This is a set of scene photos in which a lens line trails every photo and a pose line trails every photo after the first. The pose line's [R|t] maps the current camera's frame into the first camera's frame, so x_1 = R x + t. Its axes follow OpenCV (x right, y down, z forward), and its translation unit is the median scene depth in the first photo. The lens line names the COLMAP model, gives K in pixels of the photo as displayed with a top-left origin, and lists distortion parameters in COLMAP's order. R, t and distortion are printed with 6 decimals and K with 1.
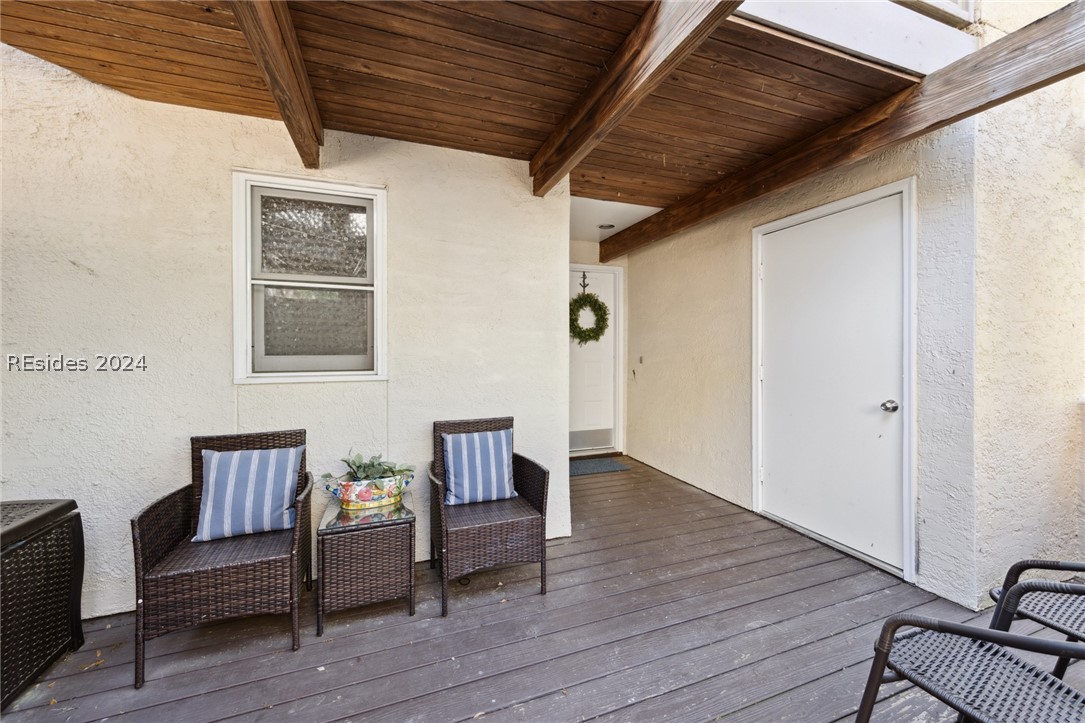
lens RADIAL K [[424.8, 0, 541.4], [0, 424.8, 357.5], [0, 0, 1]] dist [0.003715, -0.000037]
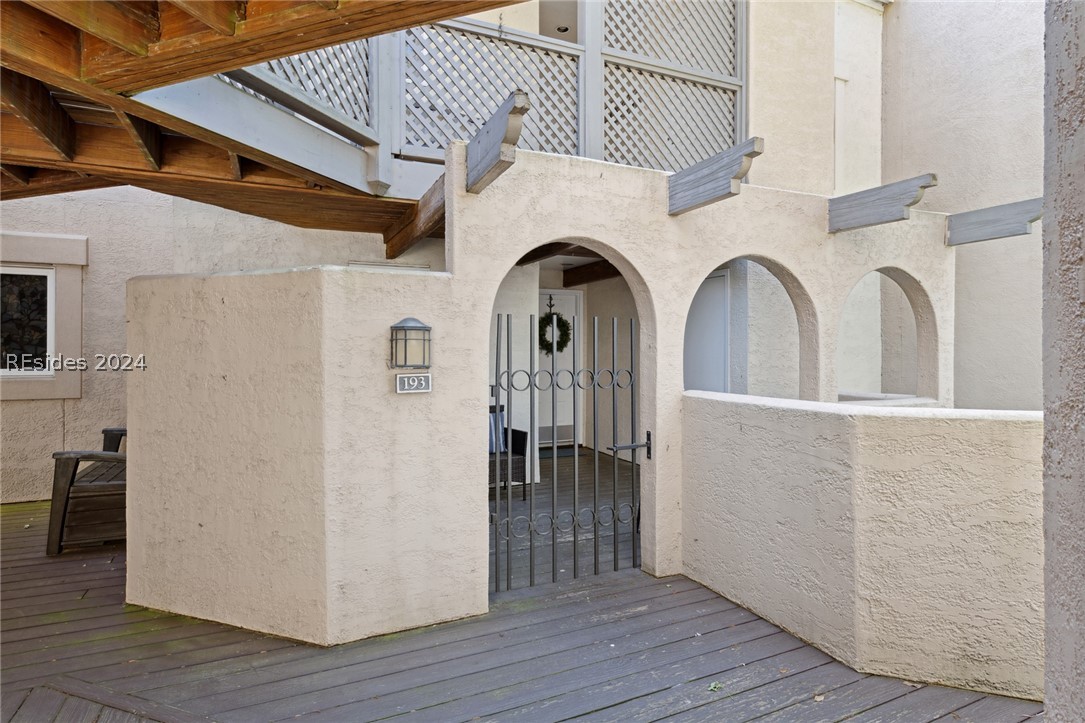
lens RADIAL K [[588.4, 0, 544.0], [0, 588.4, 358.5], [0, 0, 1]] dist [-0.000126, -0.000016]
pose [[0.996787, -0.001159, 0.080088, -0.052804], [0.001309, 0.999997, -0.001829, -0.018229], [-0.080086, 0.001927, 0.996786, -0.672488]]
